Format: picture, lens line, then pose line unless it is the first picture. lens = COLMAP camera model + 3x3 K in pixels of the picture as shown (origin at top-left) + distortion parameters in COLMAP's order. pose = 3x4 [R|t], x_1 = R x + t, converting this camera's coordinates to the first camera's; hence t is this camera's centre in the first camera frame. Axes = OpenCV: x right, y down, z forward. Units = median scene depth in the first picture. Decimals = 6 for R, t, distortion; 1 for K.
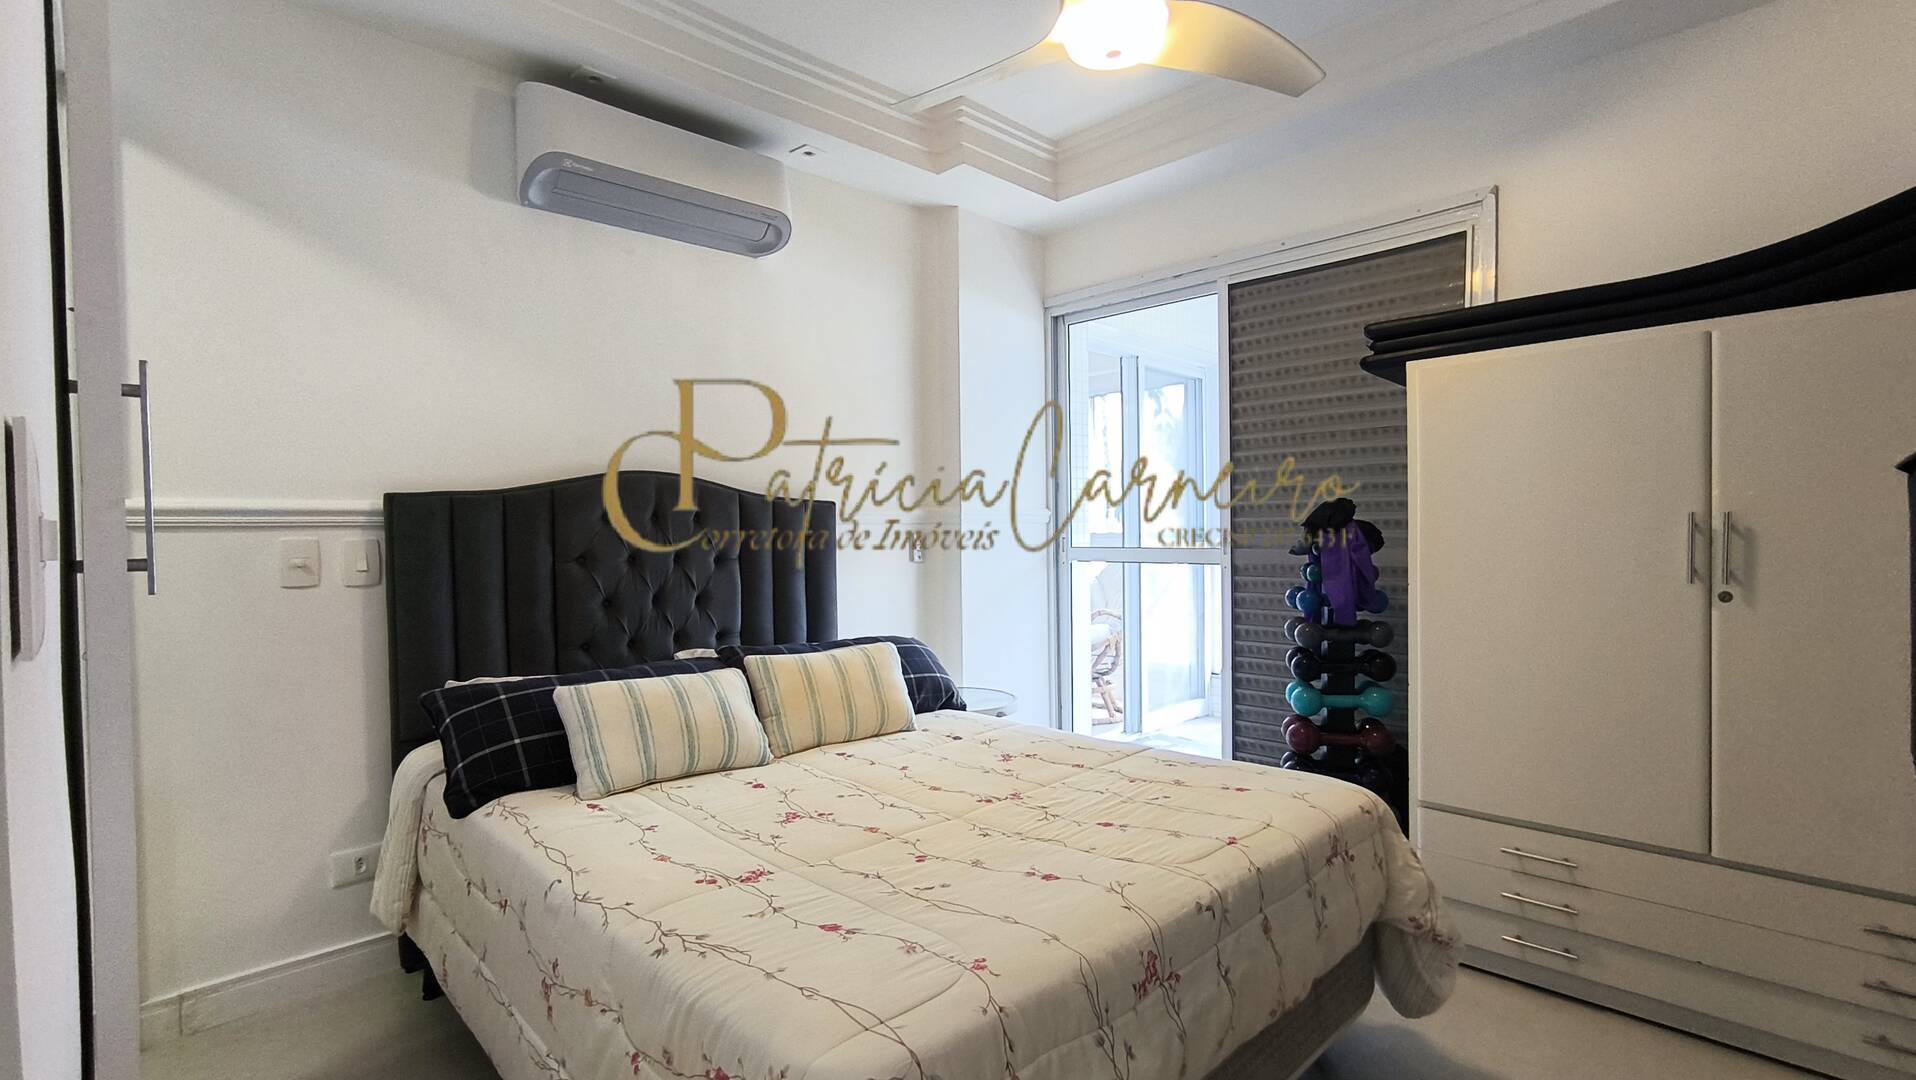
lens RADIAL K [[879.7, 0, 947.7], [0, 879.7, 548.6], [0, 0, 1]] dist [-0.035426, 0.030708]
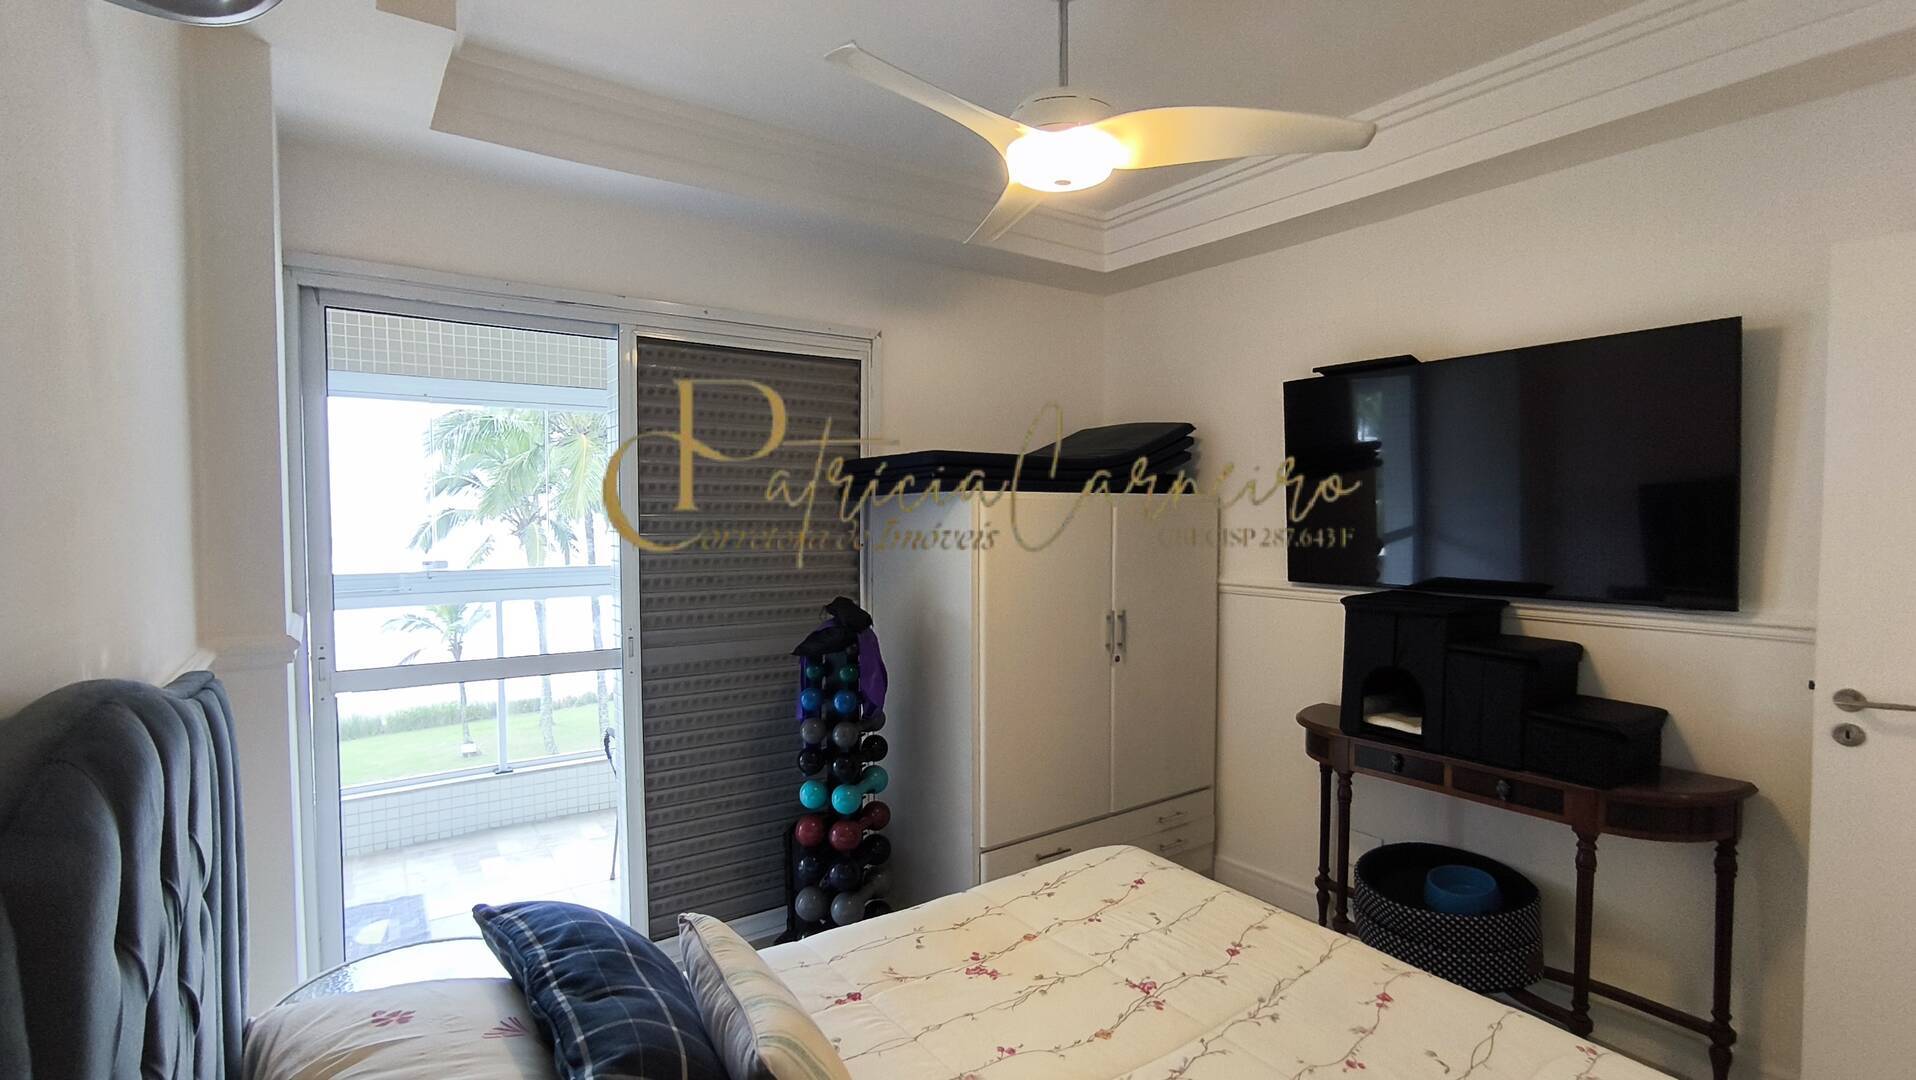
lens RADIAL K [[892.6, 0, 946.1], [0, 892.6, 544.2], [0, 0, 1]] dist [-0.029968, 0.032343]
pose [[0.161521, -0.013804, 0.986773, -0.762577], [0.021777, 0.999709, 0.010420, -0.168610], [-0.986629, 0.019806, 0.161774, 0.928006]]
